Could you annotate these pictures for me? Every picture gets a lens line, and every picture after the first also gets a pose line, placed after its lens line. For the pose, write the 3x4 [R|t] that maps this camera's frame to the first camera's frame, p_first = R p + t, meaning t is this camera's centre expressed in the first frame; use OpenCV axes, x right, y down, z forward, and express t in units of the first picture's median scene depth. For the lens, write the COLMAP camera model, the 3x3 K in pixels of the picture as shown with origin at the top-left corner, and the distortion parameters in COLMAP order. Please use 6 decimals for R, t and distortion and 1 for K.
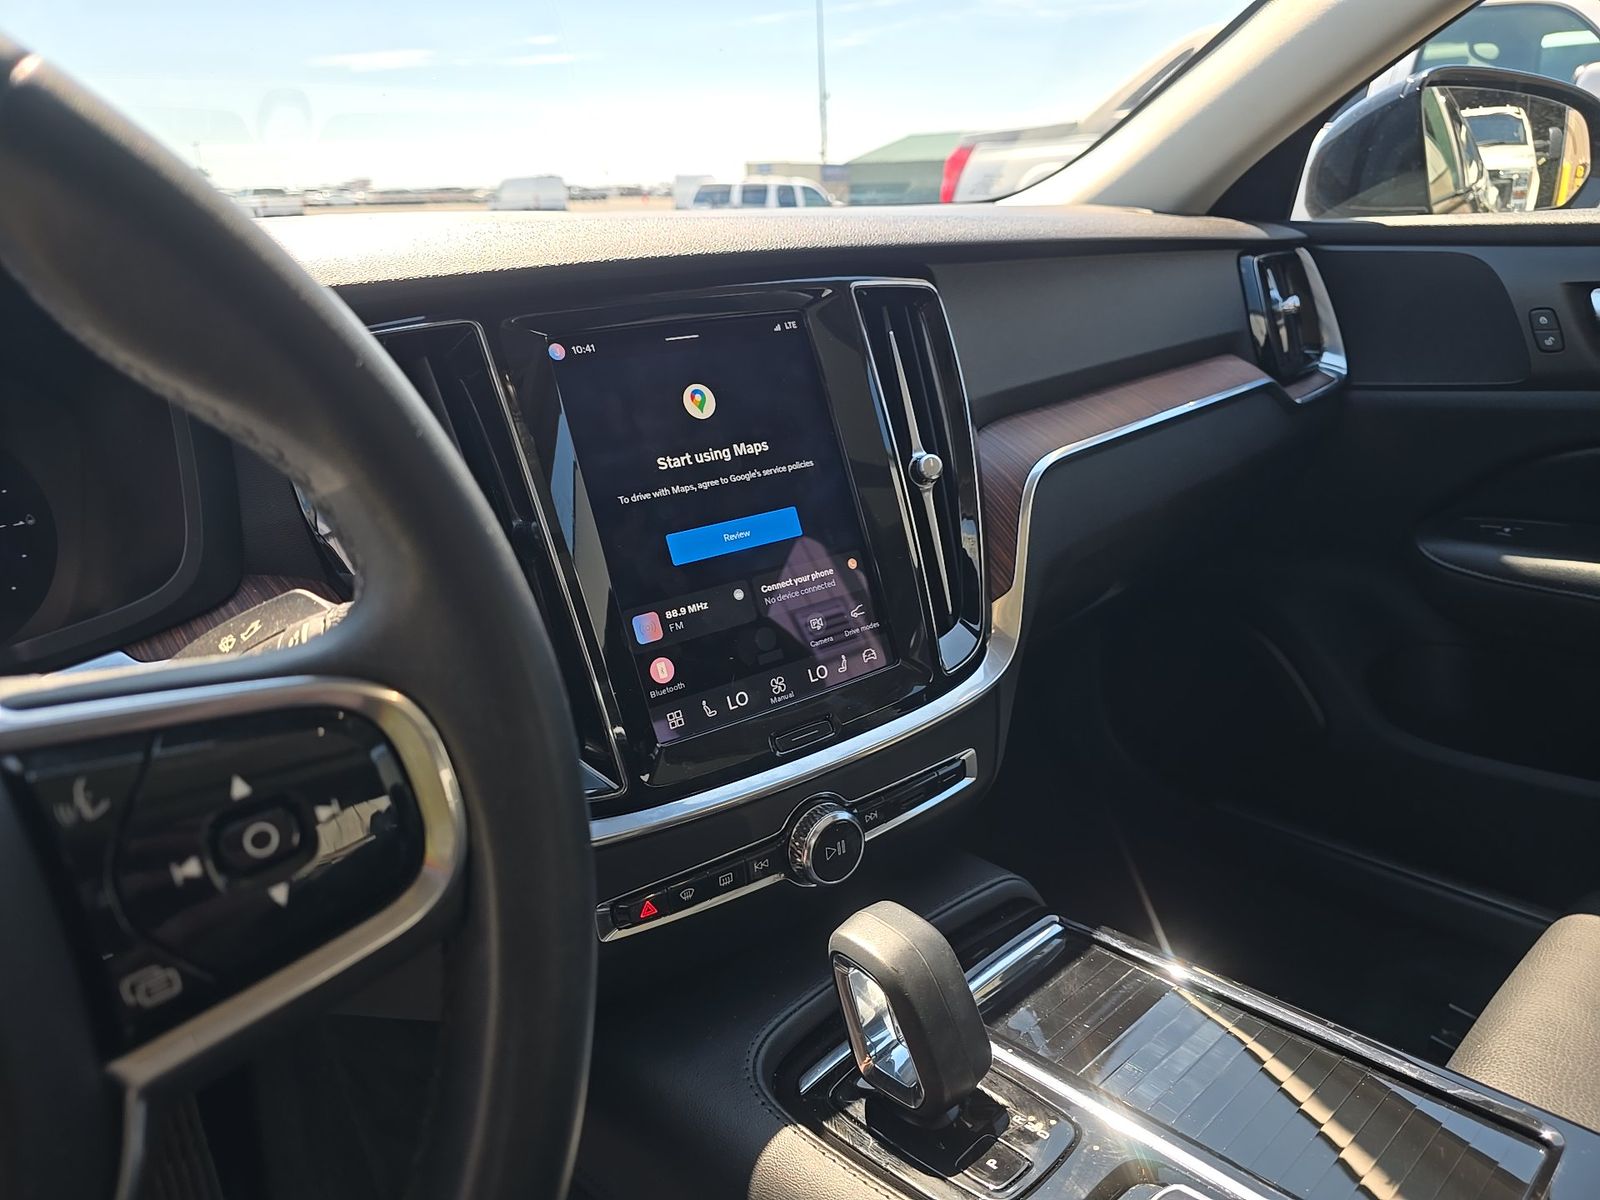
lens RADIAL K [[1074.6, 0, 798.3], [0, 1074.6, 613.4], [0, 0, 1]] dist [0.066244, -0.115725]
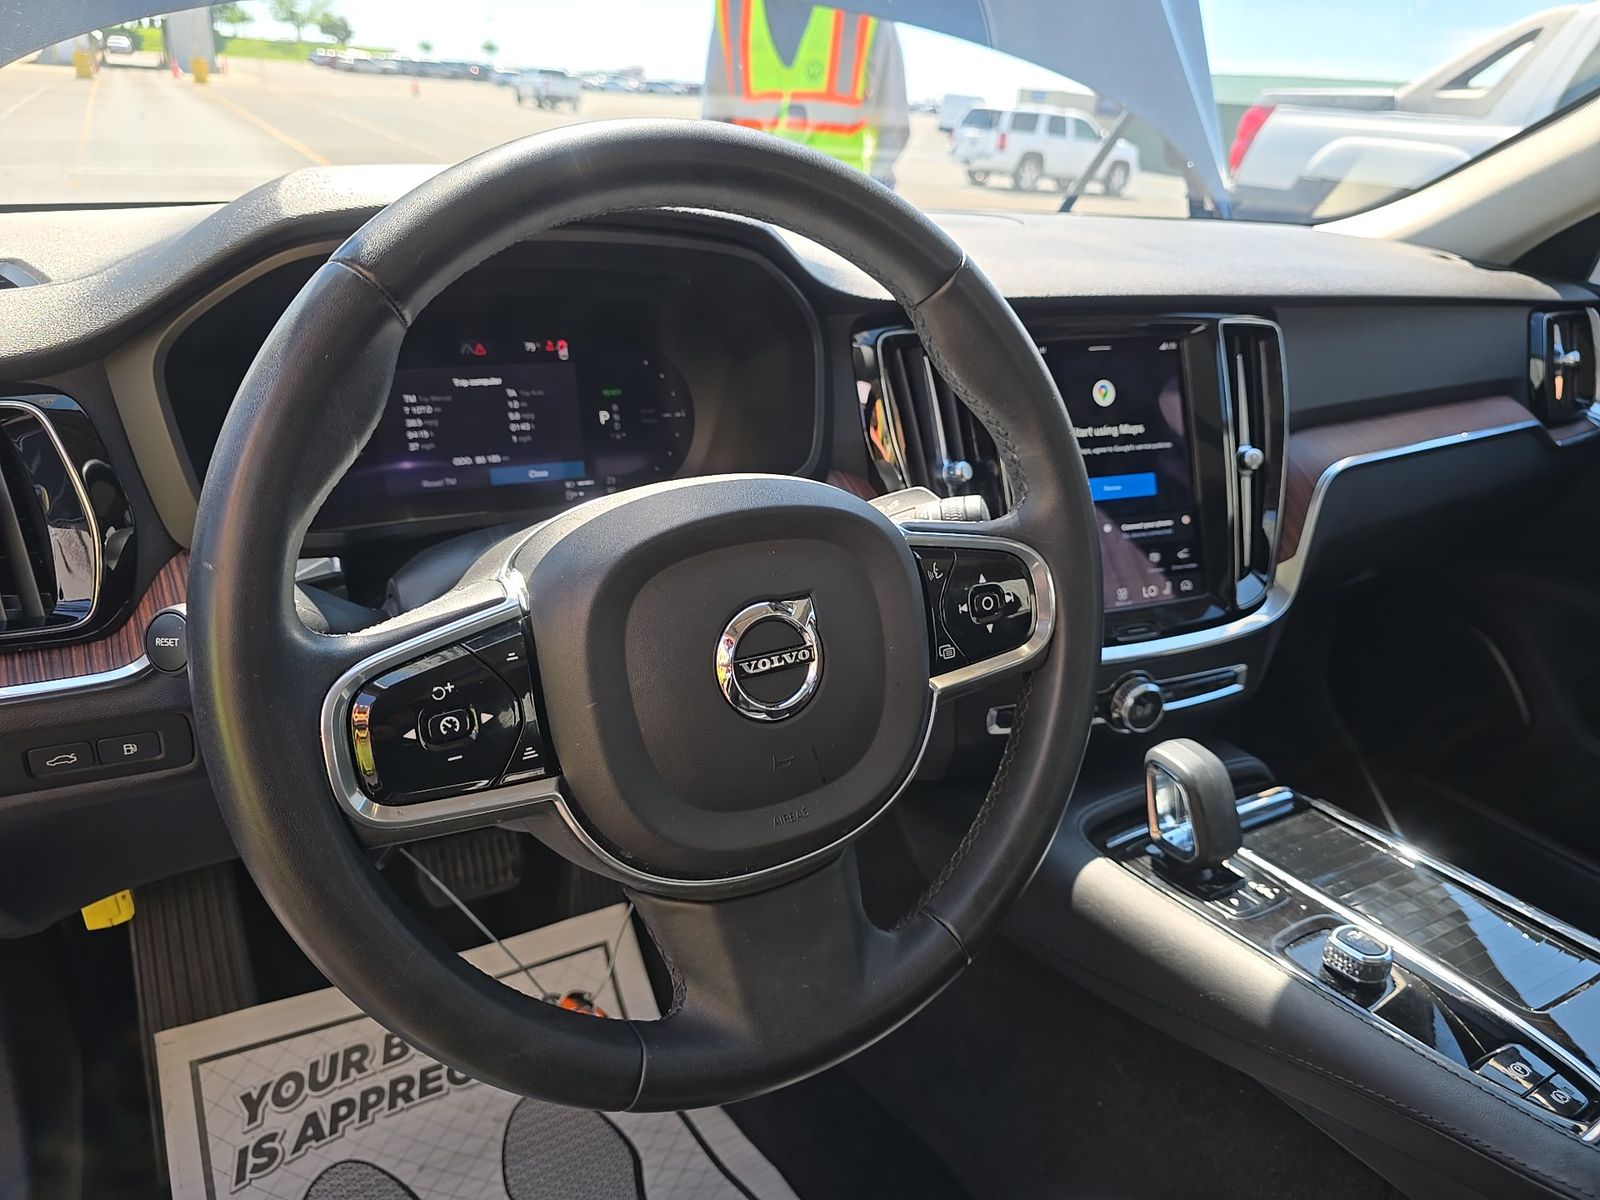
lens RADIAL K [[1075.5, 0, 800.0], [0, 1075.5, 600.0], [0, 0, 1]] dist [-0.002408, -0.000450]
pose [[0.970695, 0.173113, -0.166681, -0.182847], [-0.163421, 0.984048, 0.070315, 0.040168], [0.176194, -0.041016, 0.983501, -0.472241]]
